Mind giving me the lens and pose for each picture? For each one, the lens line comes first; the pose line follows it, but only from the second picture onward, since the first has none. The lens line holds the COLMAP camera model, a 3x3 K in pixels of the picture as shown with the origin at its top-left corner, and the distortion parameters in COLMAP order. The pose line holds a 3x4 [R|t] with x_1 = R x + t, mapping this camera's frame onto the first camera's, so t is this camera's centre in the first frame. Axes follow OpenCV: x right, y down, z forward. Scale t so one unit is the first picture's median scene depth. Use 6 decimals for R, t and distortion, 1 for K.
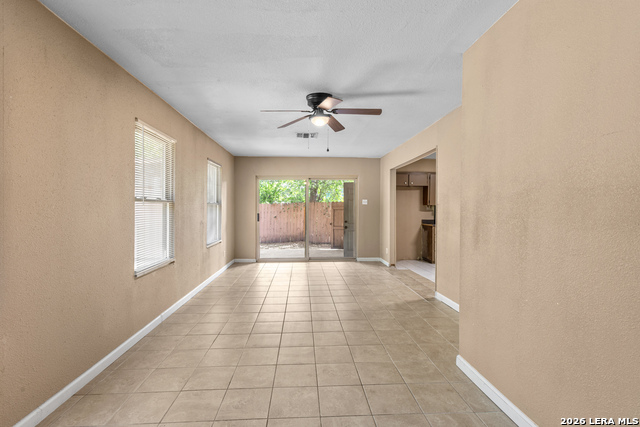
lens RADIAL K [[298.2, 0, 319.2], [0, 298.2, 211.3], [0, 0, 1]] dist [0.001235, -0.000025]
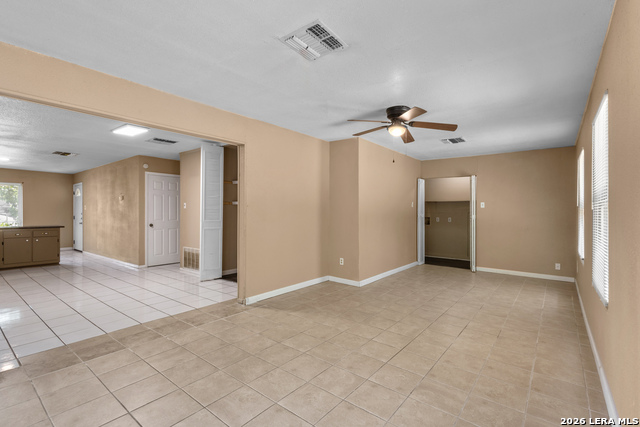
lens RADIAL K [[298.2, 0, 320.8], [0, 298.2, 212.2], [0, 0, 1]] dist [0.001235, -0.000025]
pose [[-0.739601, -0.007362, 0.673005, -0.464277], [-0.001442, 0.999955, 0.009355, -0.011528], [-0.673043, 0.005948, -0.739579, 1.749421]]
